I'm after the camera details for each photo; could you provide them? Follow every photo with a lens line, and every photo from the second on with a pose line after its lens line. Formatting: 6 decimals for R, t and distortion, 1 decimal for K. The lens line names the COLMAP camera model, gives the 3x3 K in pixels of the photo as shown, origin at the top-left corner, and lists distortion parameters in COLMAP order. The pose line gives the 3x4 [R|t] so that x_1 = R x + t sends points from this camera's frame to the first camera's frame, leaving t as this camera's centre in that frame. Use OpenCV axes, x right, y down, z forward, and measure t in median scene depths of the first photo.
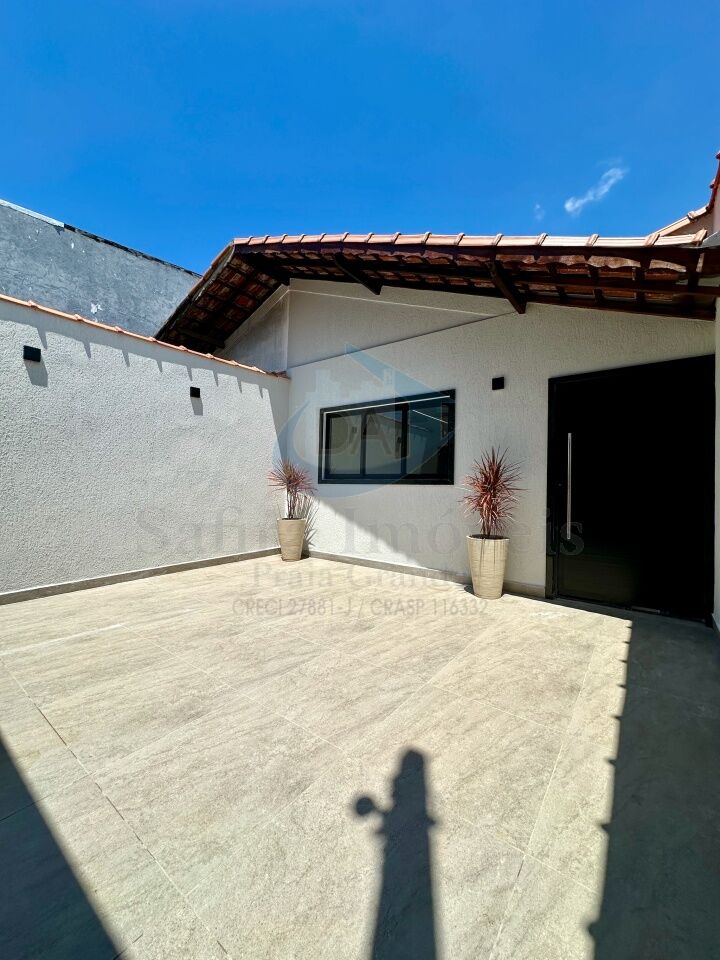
lens RADIAL K [[384.0, 0, 360.0], [0, 384.0, 480.0], [0, 0, 1]] dist [-0.002031, 0.000419]
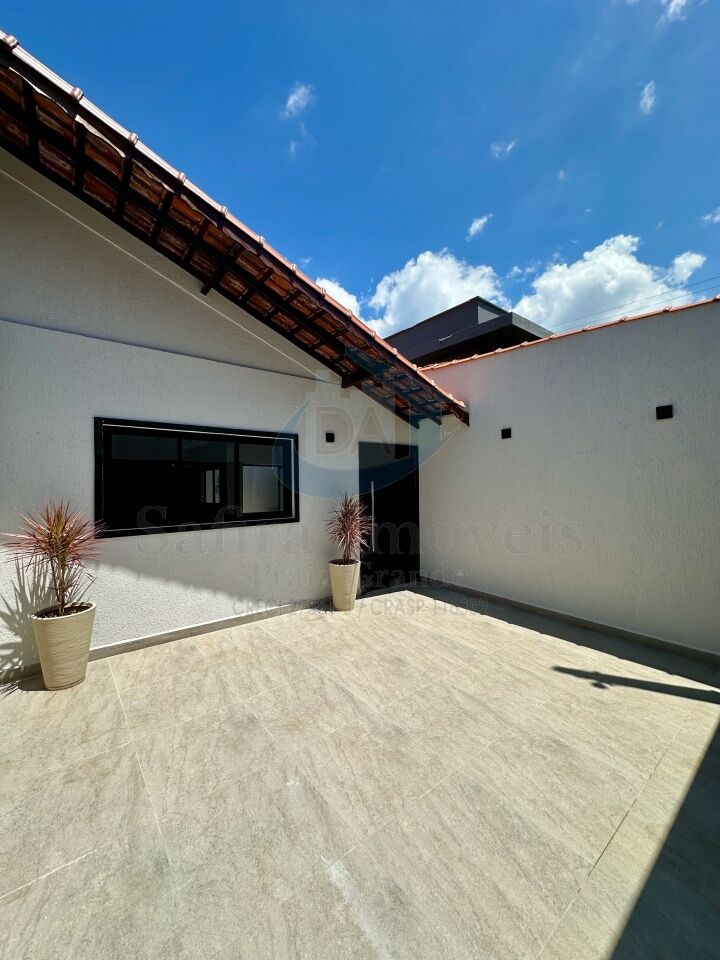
lens RADIAL K [[384.0, 0, 360.0], [0, 384.0, 480.0], [0, 0, 1]] dist [-0.002031, 0.000419]
pose [[0.234396, -0.010815, 0.972081, -1.290142], [-0.008480, 0.999877, 0.013169, -0.202964], [-0.972104, -0.011330, 0.234275, 0.949346]]
